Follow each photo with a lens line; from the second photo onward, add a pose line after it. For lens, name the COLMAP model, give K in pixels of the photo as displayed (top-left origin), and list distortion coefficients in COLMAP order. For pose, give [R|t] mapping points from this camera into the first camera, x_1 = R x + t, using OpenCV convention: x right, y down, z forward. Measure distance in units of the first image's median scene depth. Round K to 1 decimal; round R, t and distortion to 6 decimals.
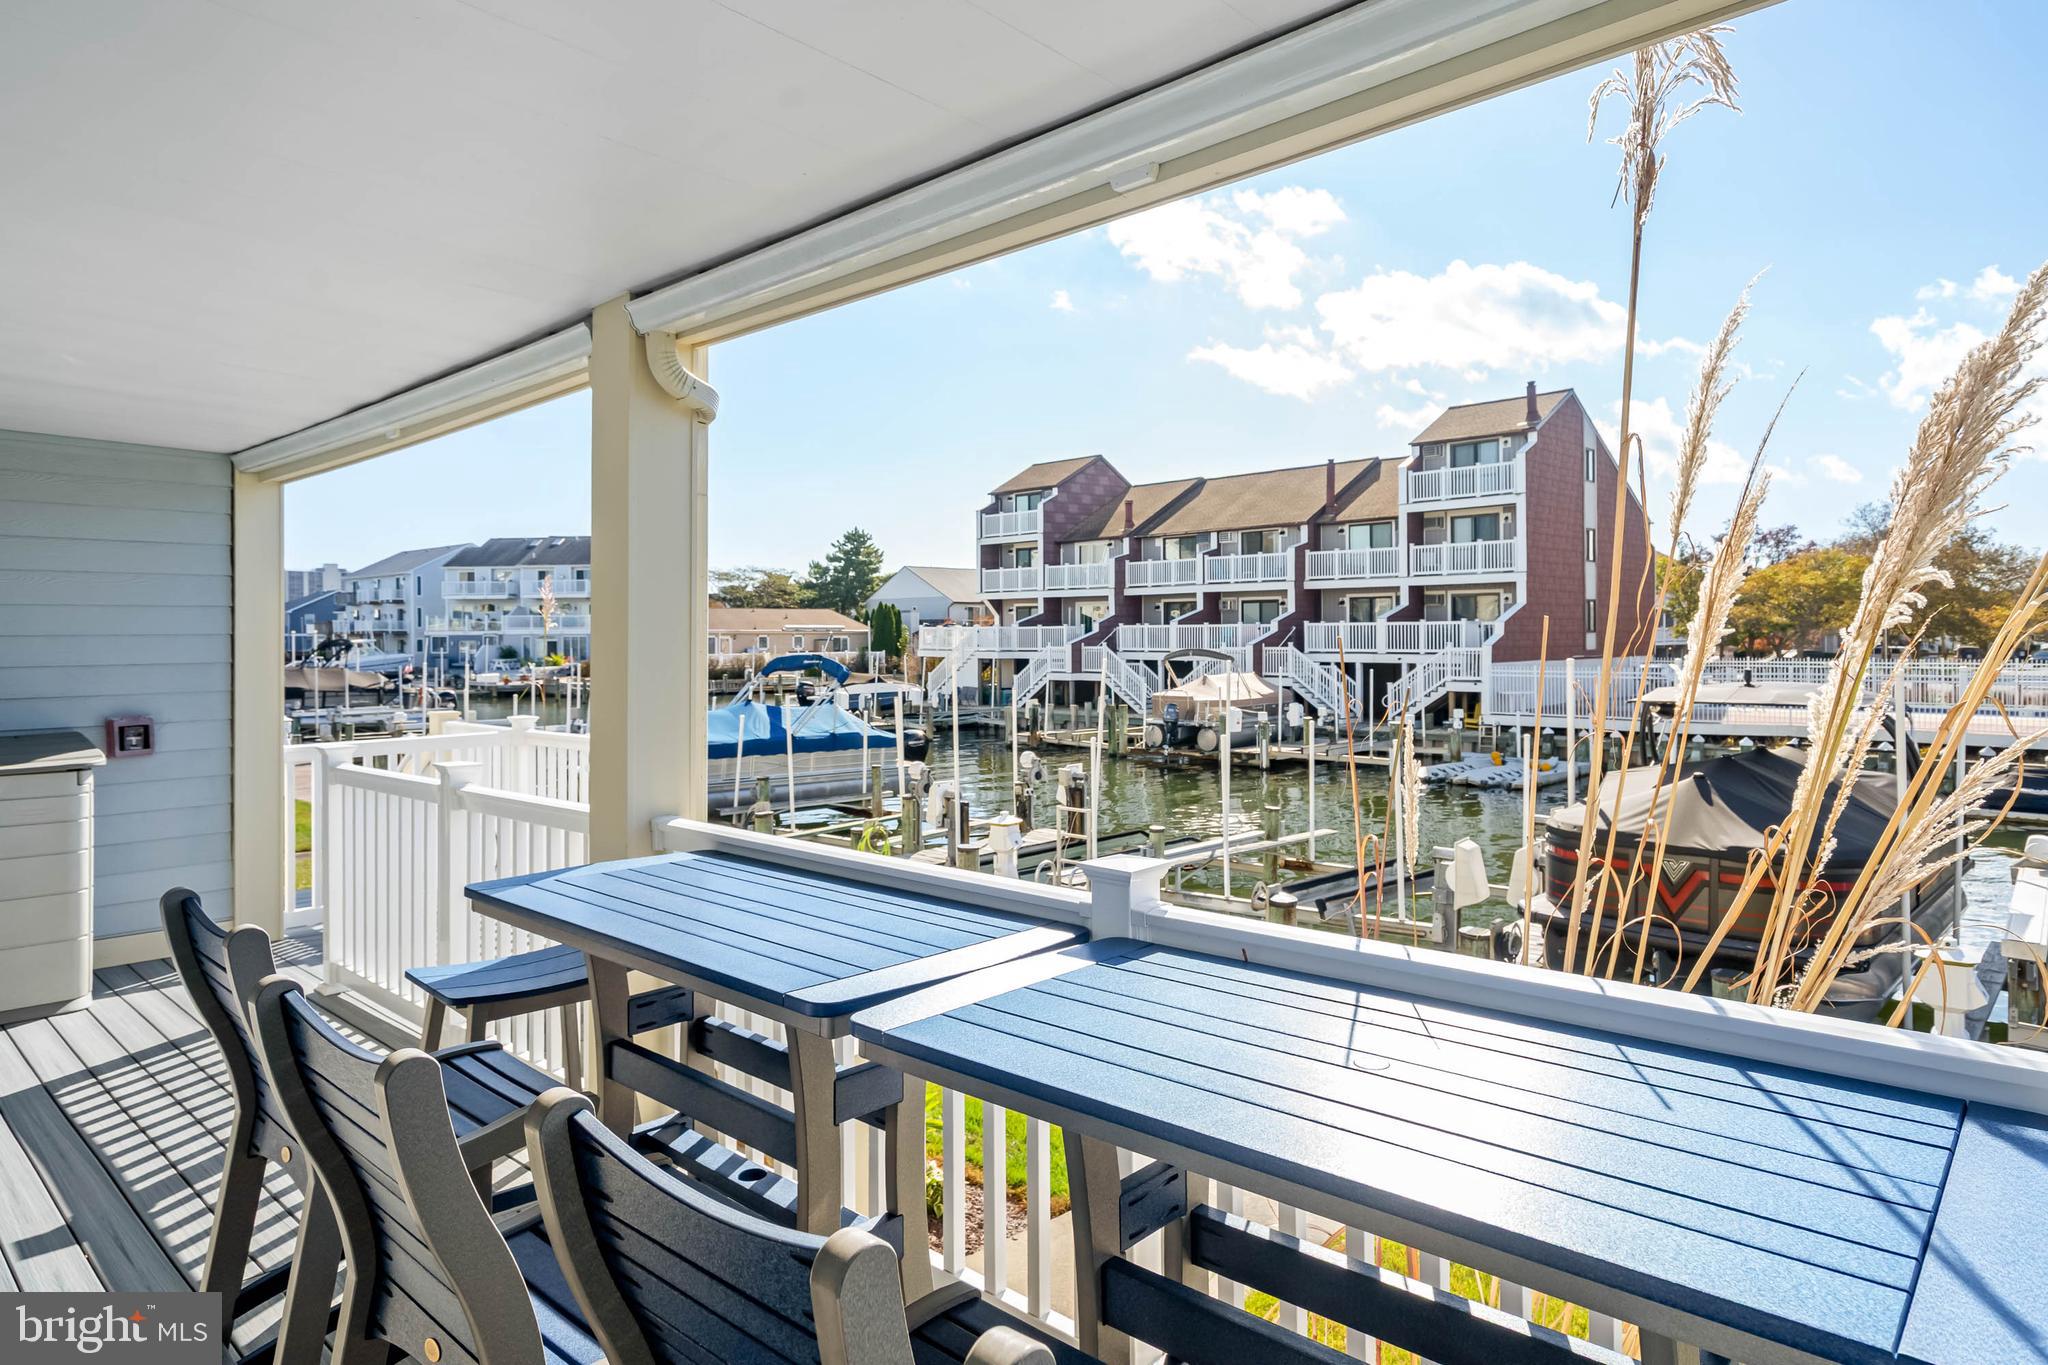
lens RADIAL K [[1115.3, 0, 1026.9], [0, 1115.3, 660.8], [0, 0, 1]] dist [0.007255, -0.001056]
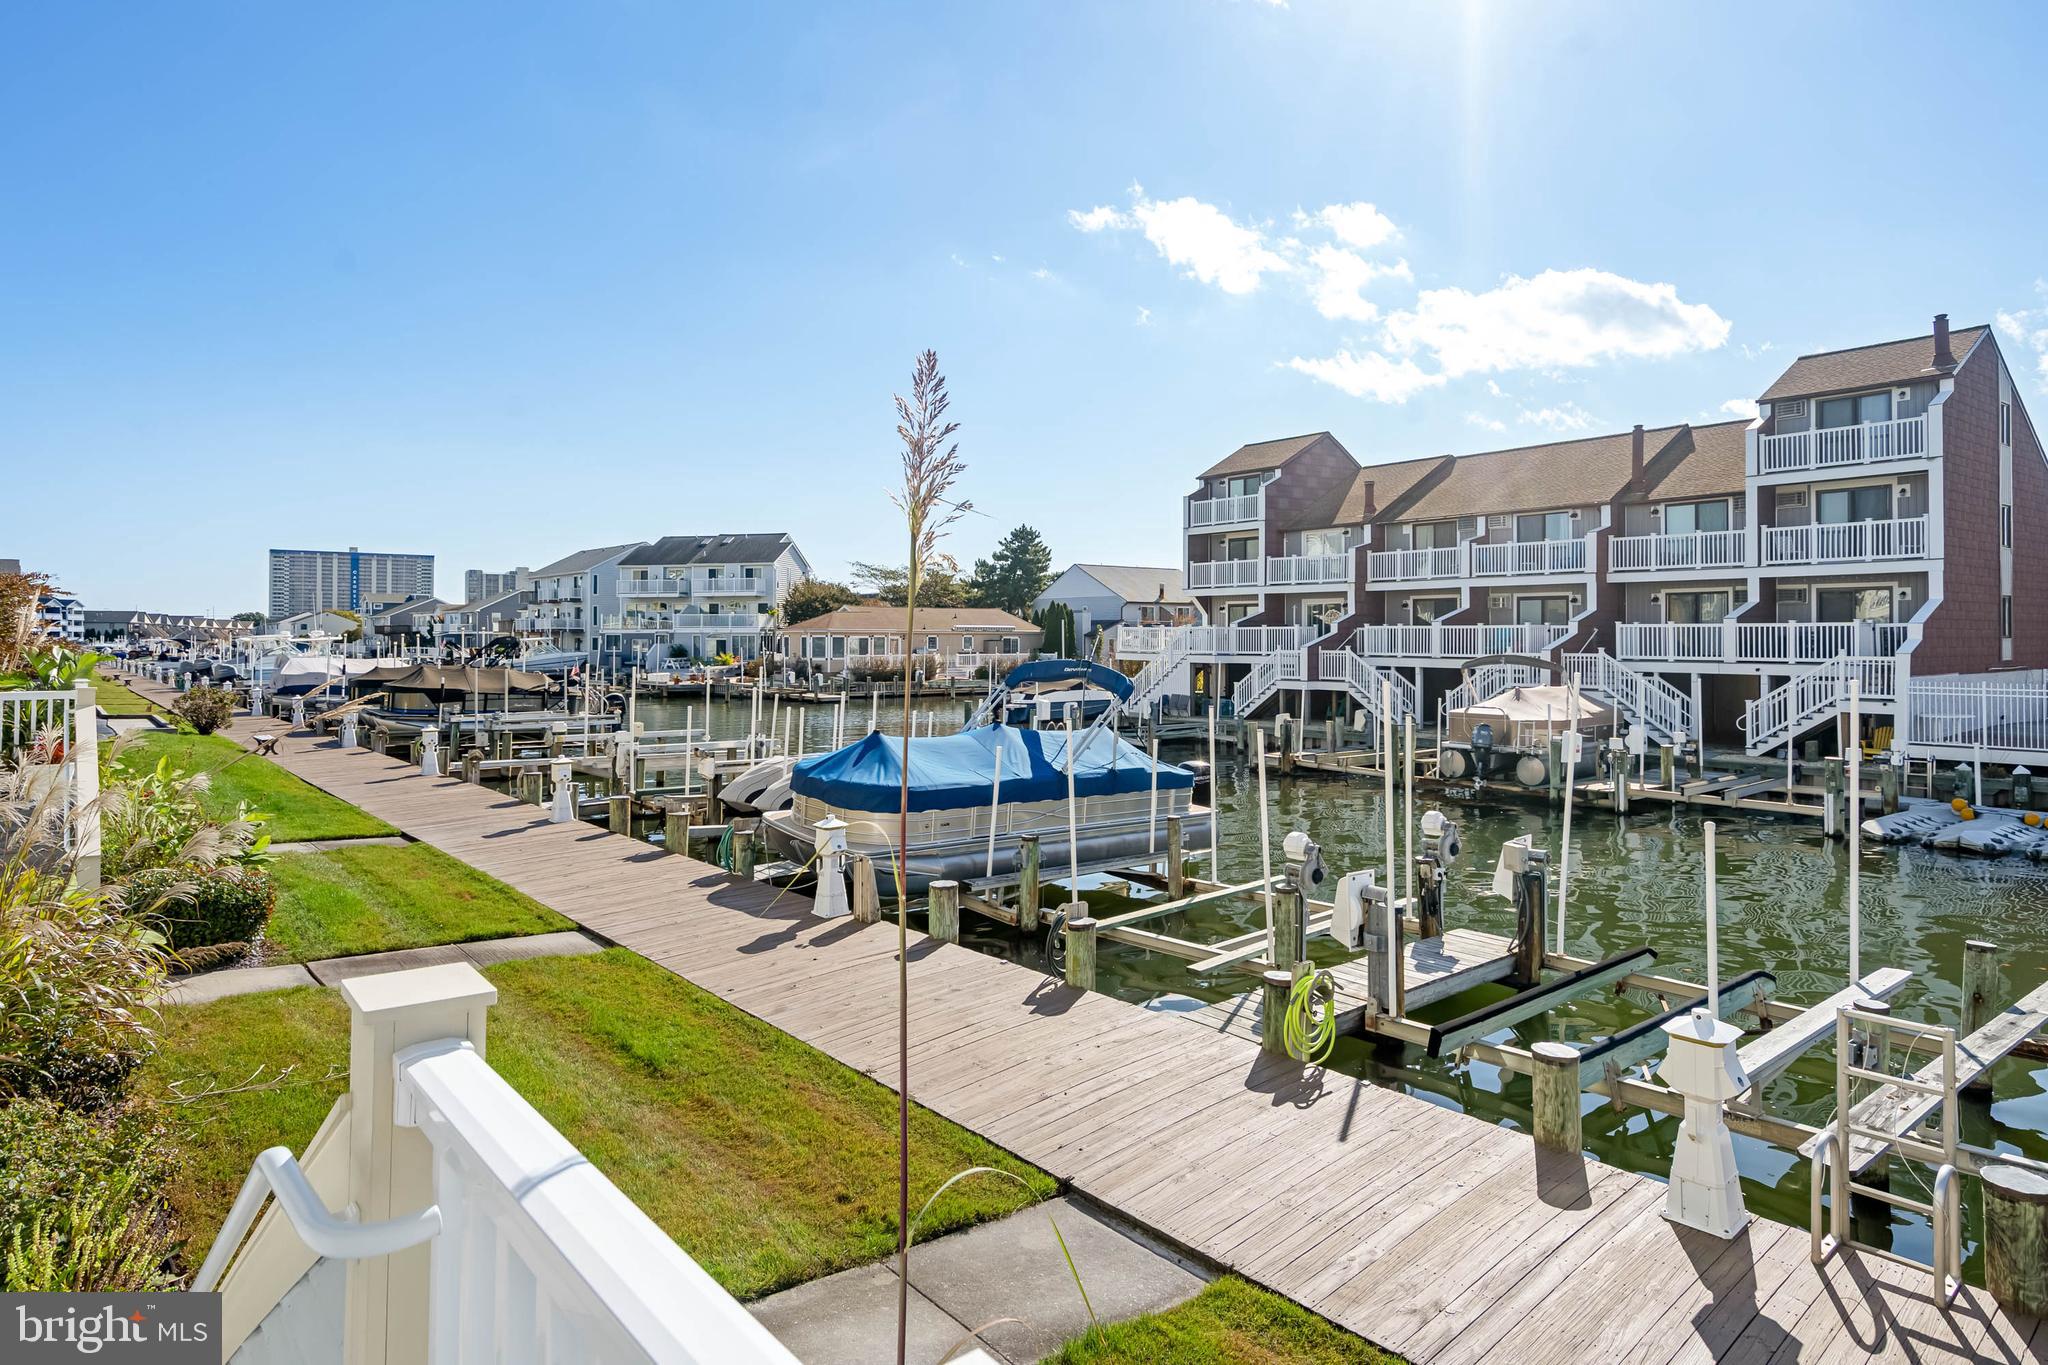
lens RADIAL K [[1115.3, 0, 1052.4], [0, 1115.3, 647.0], [0, 0, 1]] dist [0.007255, -0.001056]
pose [[0.993839, 0.007598, -0.110576, -0.066235], [-0.009136, 0.999868, -0.013411, -0.002180], [0.110460, 0.014338, 0.993777, 0.138006]]
